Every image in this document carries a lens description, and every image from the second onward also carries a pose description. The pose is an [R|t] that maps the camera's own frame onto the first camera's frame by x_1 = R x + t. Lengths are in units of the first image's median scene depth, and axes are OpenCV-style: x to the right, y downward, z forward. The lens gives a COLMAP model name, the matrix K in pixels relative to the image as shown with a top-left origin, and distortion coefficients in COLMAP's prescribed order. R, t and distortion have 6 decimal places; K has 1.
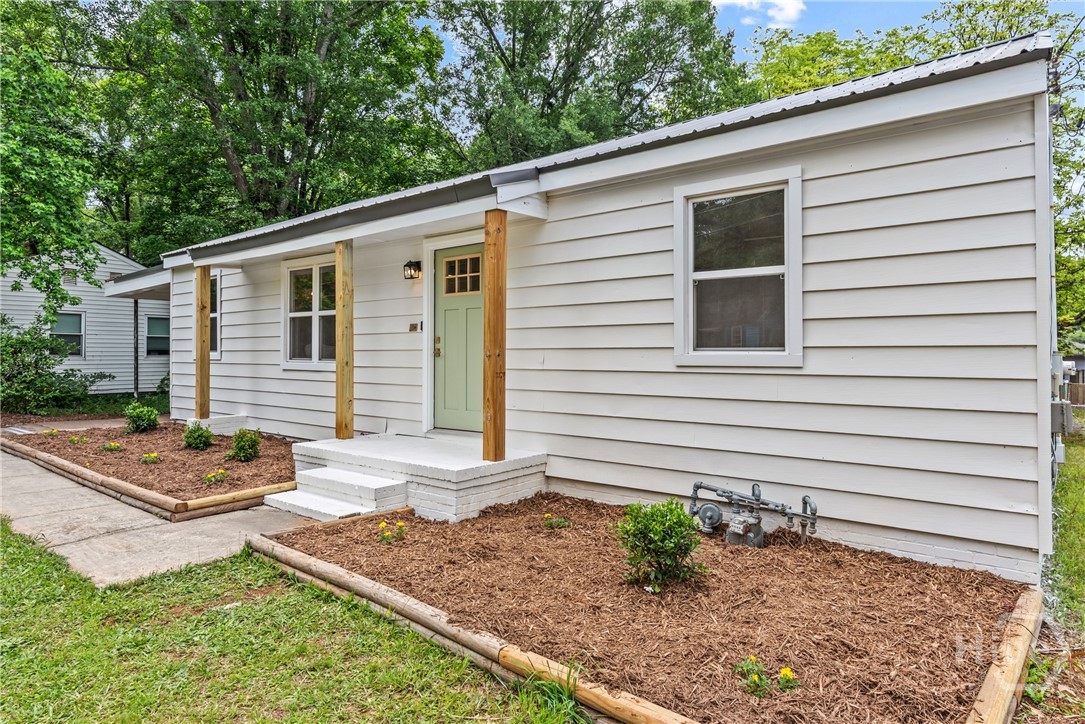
lens RADIAL K [[604.3, 0, 537.5], [0, 604.3, 354.3], [0, 0, 1]] dist [-0.002023, -0.000533]
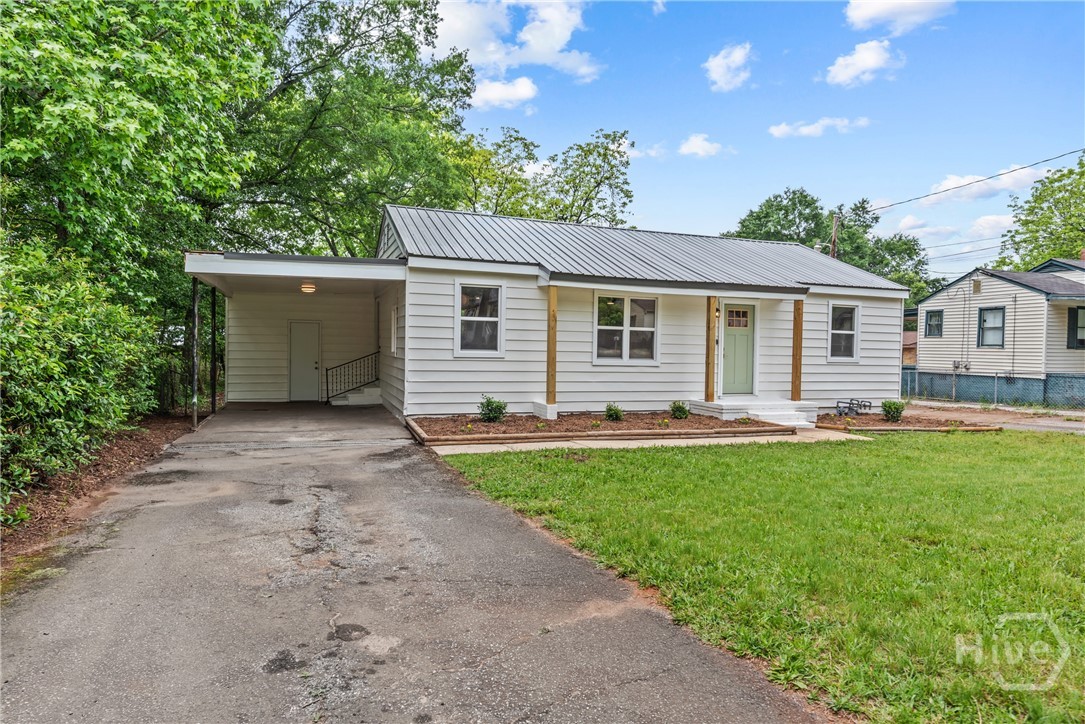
lens RADIAL K [[604.3, 0, 537.5], [0, 604.3, 354.3], [0, 0, 1]] dist [-0.002023, -0.000533]
pose [[0.548624, 0.013878, 0.835954, -1.762051], [-0.011945, 0.999890, -0.008760, 0.013691], [-0.835984, -0.005180, 0.548730, 0.351406]]
